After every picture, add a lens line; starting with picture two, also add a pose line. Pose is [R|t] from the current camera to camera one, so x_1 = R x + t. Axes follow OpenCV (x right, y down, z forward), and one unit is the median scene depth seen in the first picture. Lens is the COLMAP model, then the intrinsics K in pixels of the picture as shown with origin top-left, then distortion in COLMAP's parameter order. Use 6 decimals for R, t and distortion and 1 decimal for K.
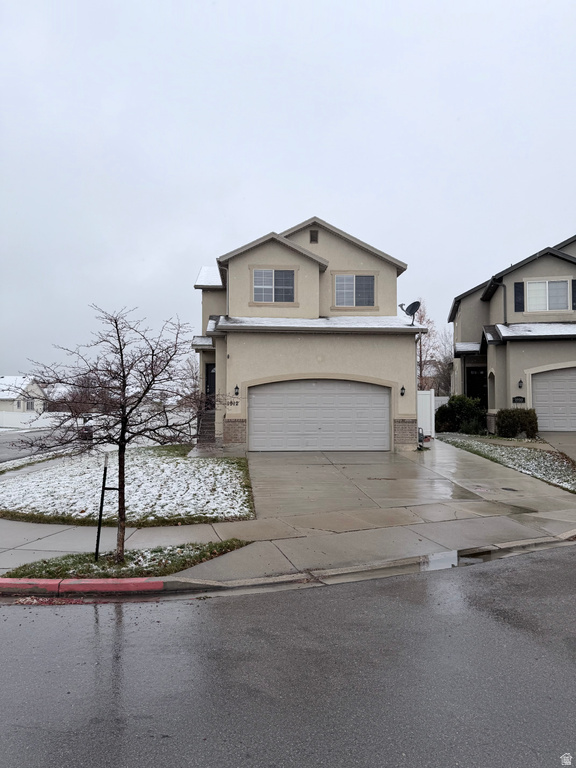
lens RADIAL K [[536.2, 0, 287.8], [0, 536.2, 387.4], [0, 0, 1]] dist [0.091999, 0.001319]
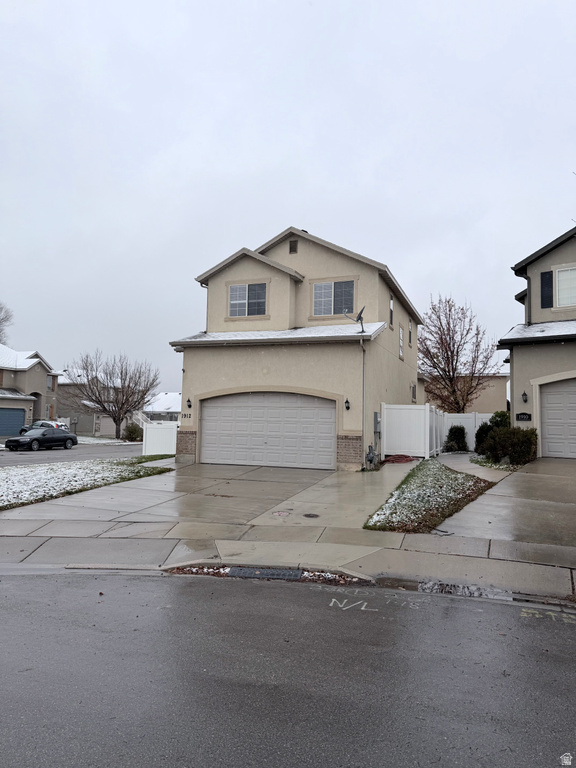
lens RADIAL K [[536.2, 0, 287.7], [0, 536.2, 380.1], [0, 0, 1]] dist [0.091999, 0.001319]
pose [[0.908578, -0.014611, -0.417461, 0.462249], [-0.003189, 0.999116, -0.041912, 0.003535], [0.417704, 0.039411, 0.907728, 0.121103]]
